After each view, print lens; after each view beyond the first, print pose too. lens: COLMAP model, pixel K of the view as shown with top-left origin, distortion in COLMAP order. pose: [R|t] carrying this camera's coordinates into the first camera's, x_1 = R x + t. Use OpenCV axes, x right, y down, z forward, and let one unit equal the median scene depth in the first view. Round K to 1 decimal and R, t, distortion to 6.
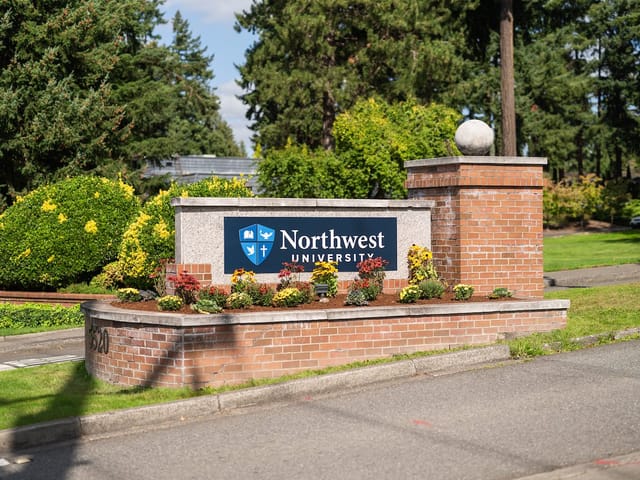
lens RADIAL K [[1177.5, 0, 320.0], [0, 1177.5, 240.0], [0, 0, 1]] dist [0.046401, -0.358561]
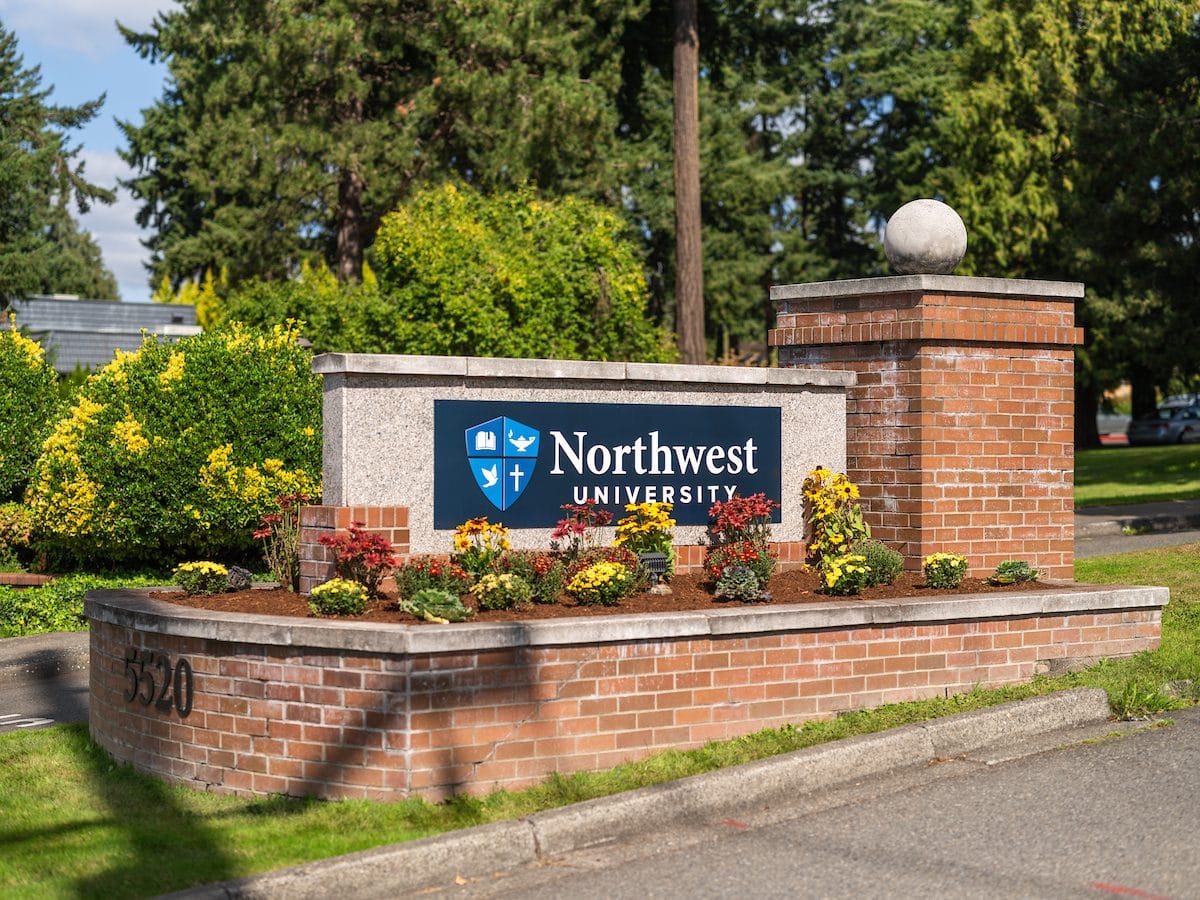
lens RADIAL K [[2207.7, 0, 600.0], [0, 2207.7, 450.0], [0, 0, 1]] dist [0.046401, -0.358561]
pose [[0.987465, 0.008068, 0.157632, -0.138185], [-0.006931, 0.999946, -0.007763, 0.004662], [-0.157686, 0.006573, 0.987467, 0.163780]]
